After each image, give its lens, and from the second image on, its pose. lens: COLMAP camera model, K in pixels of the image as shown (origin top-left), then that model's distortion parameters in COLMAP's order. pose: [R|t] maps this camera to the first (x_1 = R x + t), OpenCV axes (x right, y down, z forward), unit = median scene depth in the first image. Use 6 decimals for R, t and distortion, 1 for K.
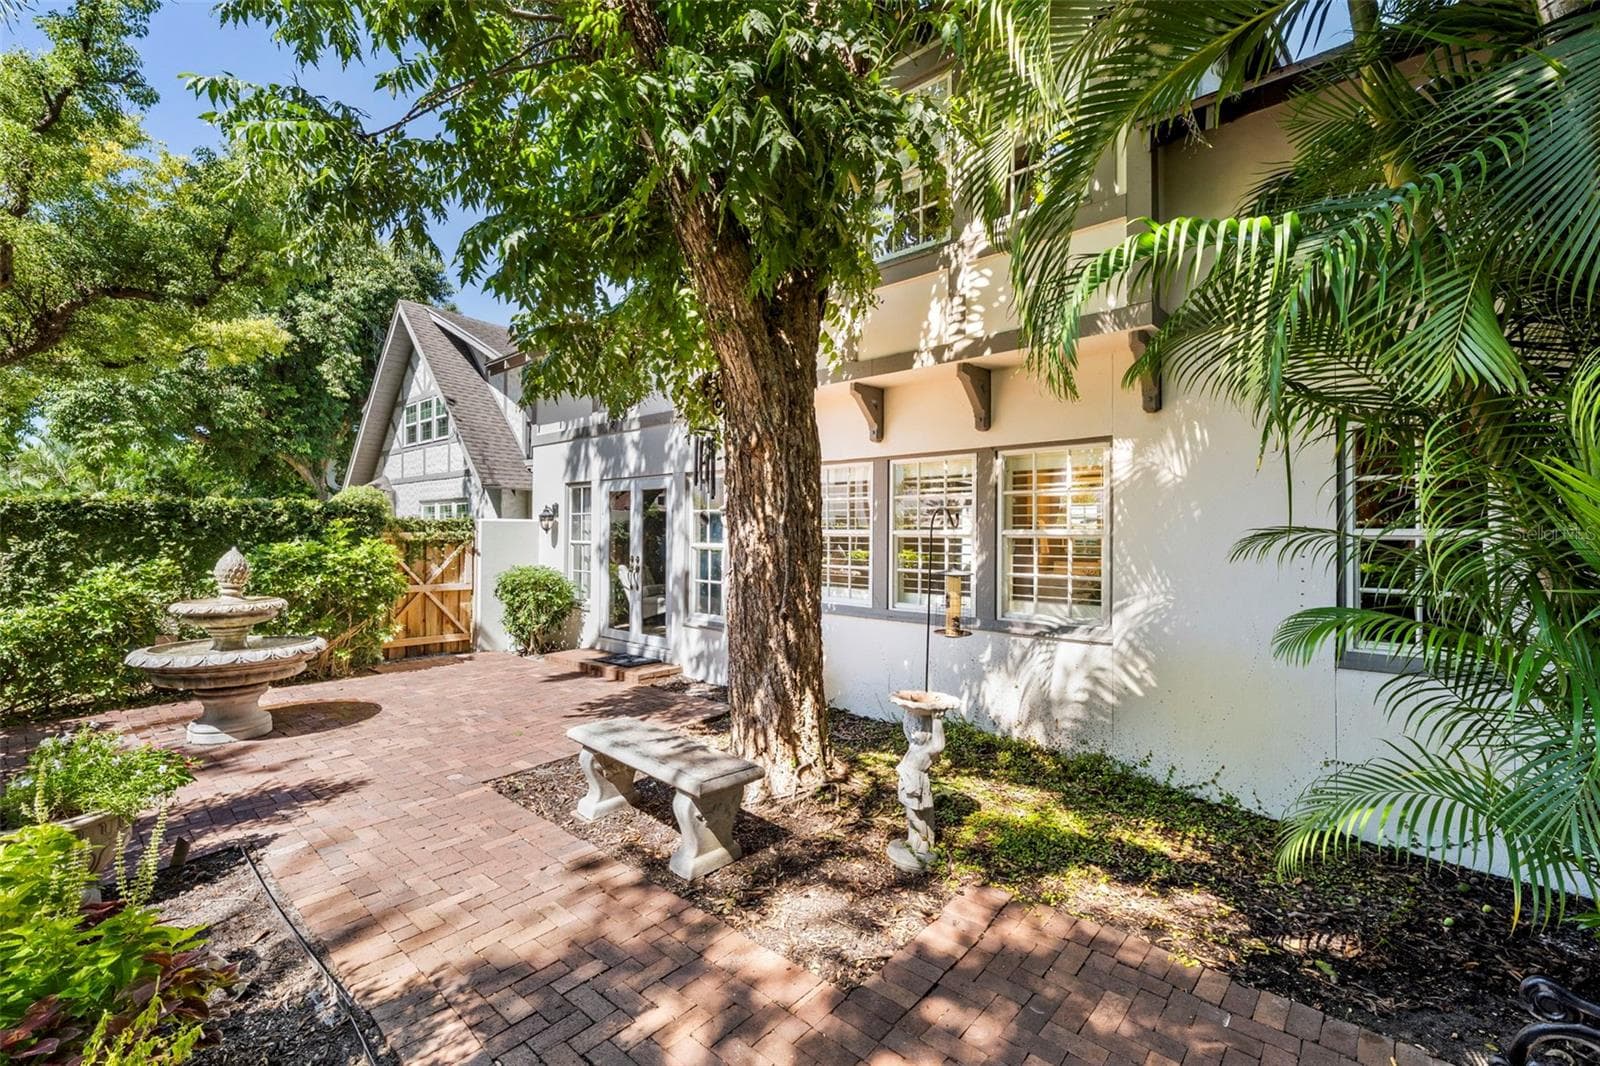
lens RADIAL K [[703.3, 0, 798.1], [0, 703.3, 502.8], [0, 0, 1]] dist [0.000178, -0.000035]
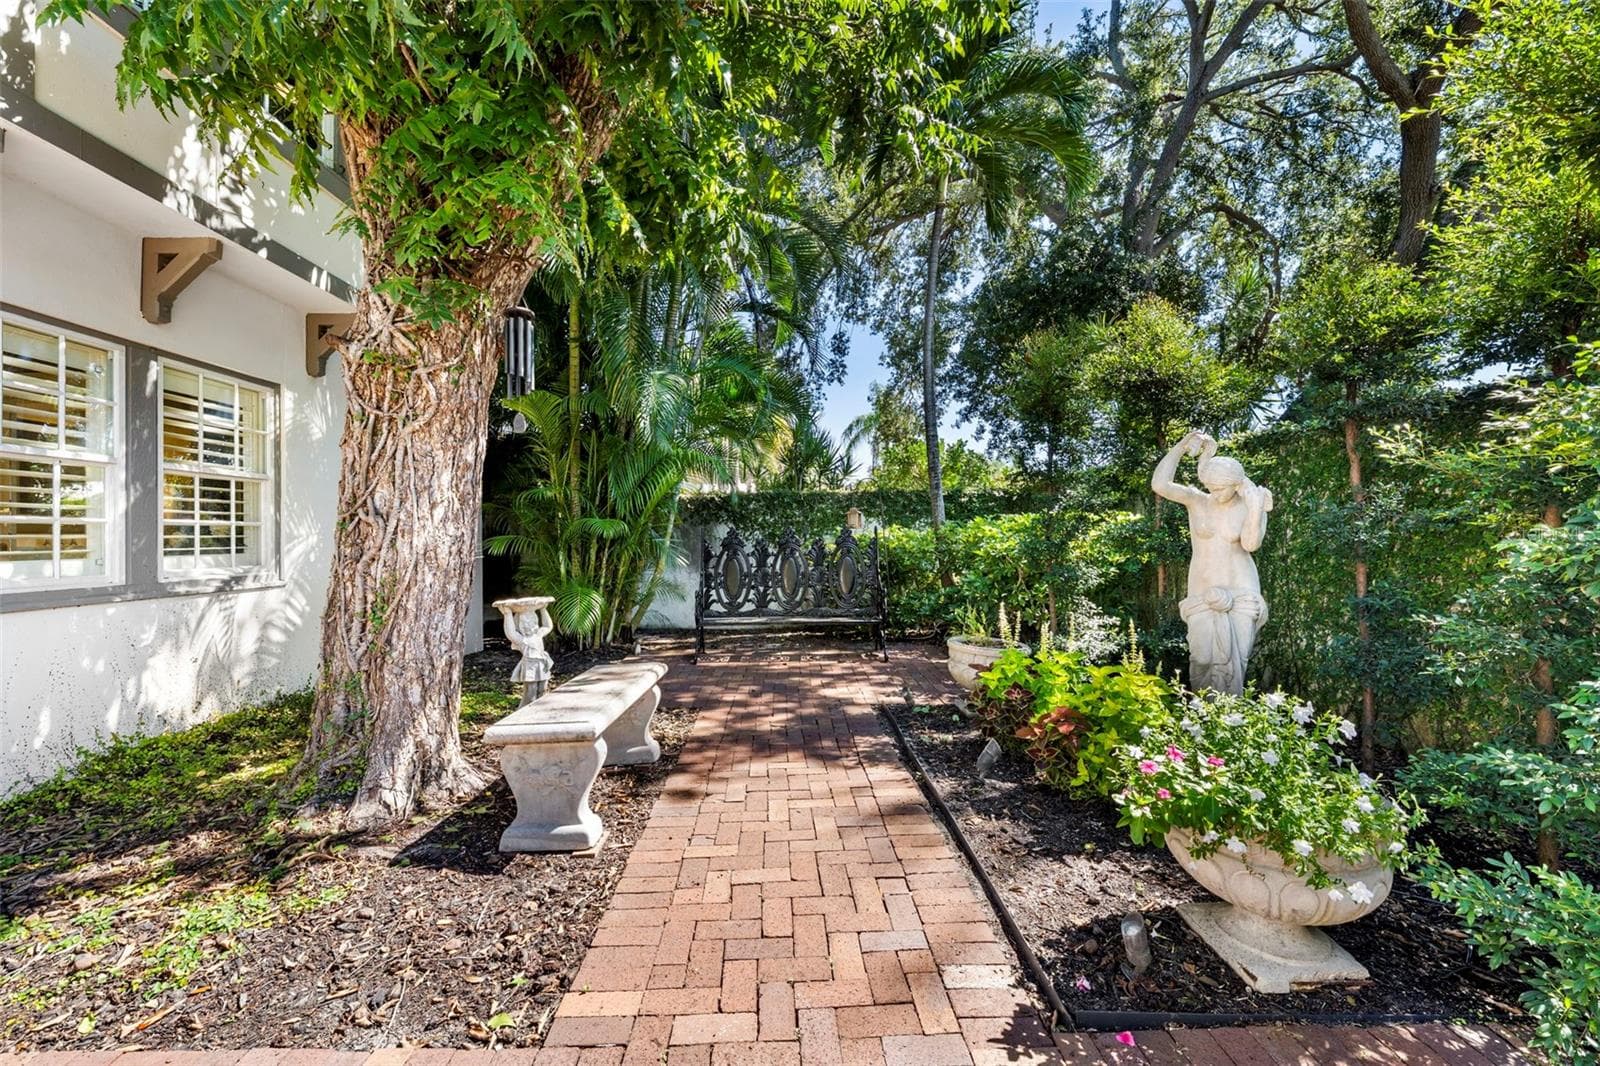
lens RADIAL K [[598.8, 0, 800.0], [0, 598.8, 533.0], [0, 0, 1]] dist [0.000127, 0.000009]
pose [[-0.685617, 0.006597, 0.727933, -0.676082], [-0.015230, 0.999610, -0.023404, 0.124204], [-0.727803, -0.027133, -0.685249, 0.990931]]
